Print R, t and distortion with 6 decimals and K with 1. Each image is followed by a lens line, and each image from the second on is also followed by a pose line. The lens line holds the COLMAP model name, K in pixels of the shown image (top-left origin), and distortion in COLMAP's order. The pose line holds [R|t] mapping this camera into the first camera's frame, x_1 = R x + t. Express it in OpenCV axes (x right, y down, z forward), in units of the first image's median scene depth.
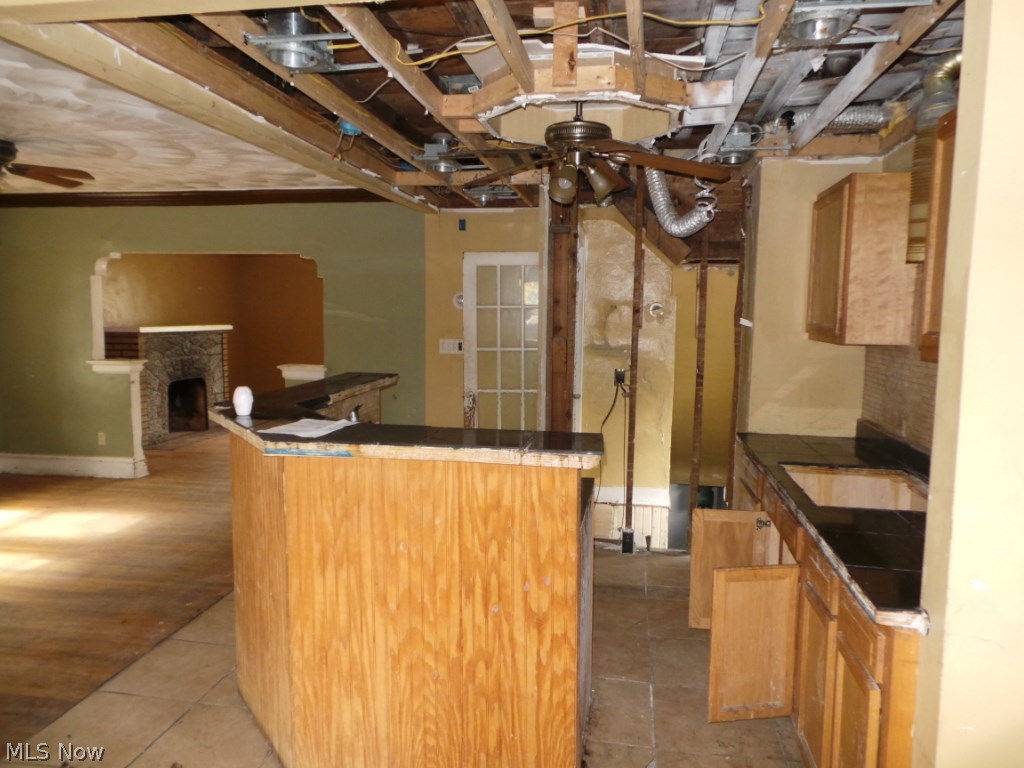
lens RADIAL K [[710.4, 0, 512.0], [0, 710.4, 384.0], [0, 0, 1]] dist [-0.000923, 0.002686]
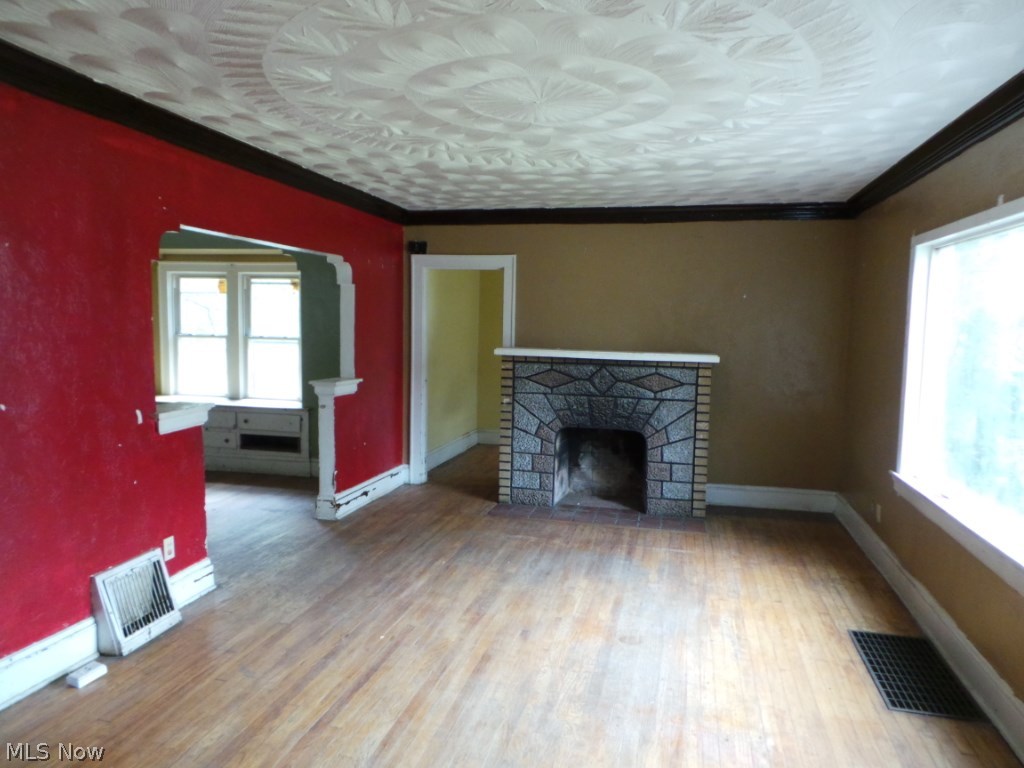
lens RADIAL K [[710.4, 0, 512.0], [0, 710.4, 384.0], [0, 0, 1]] dist [-0.000923, 0.002686]
pose [[-0.060772, 0.075624, -0.995283, 0.238035], [-0.122967, 0.988963, 0.082652, -0.101620], [0.990548, 0.127410, -0.050802, 1.002865]]
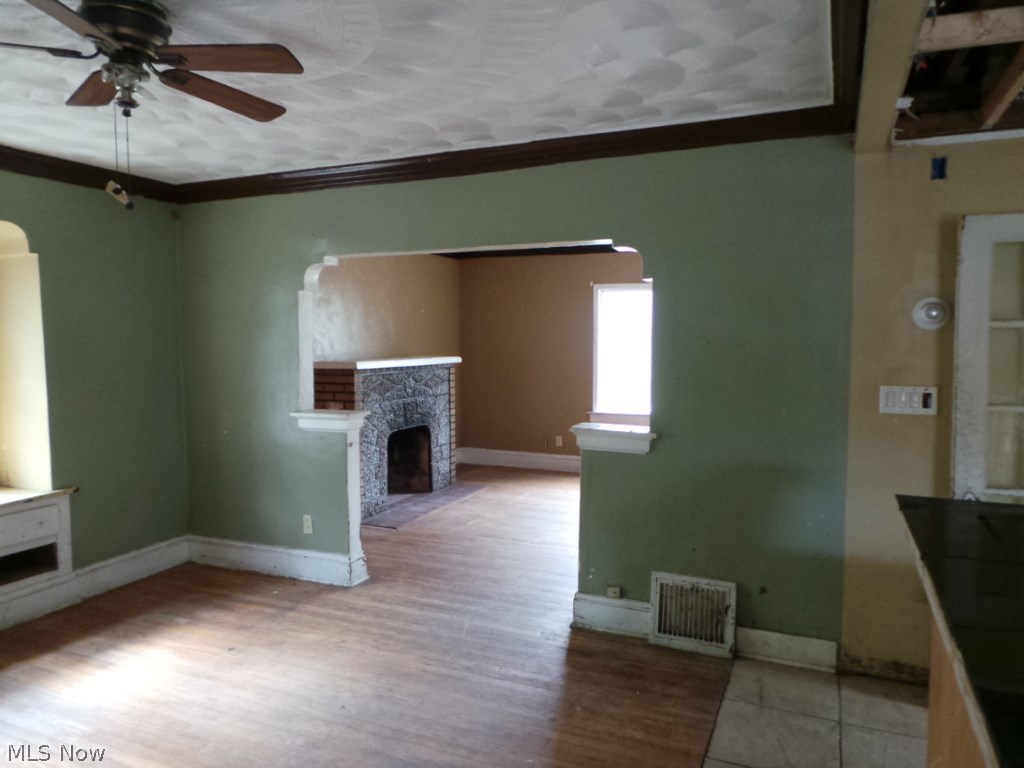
lens RADIAL K [[710.4, 0, 512.0], [0, 710.4, 384.0], [0, 0, 1]] dist [-0.000923, 0.002686]
pose [[0.969677, 0.003323, -0.244369, -0.172057], [-0.012181, 0.999322, -0.034744, -0.030728], [0.244088, 0.036667, 0.969060, 0.297128]]
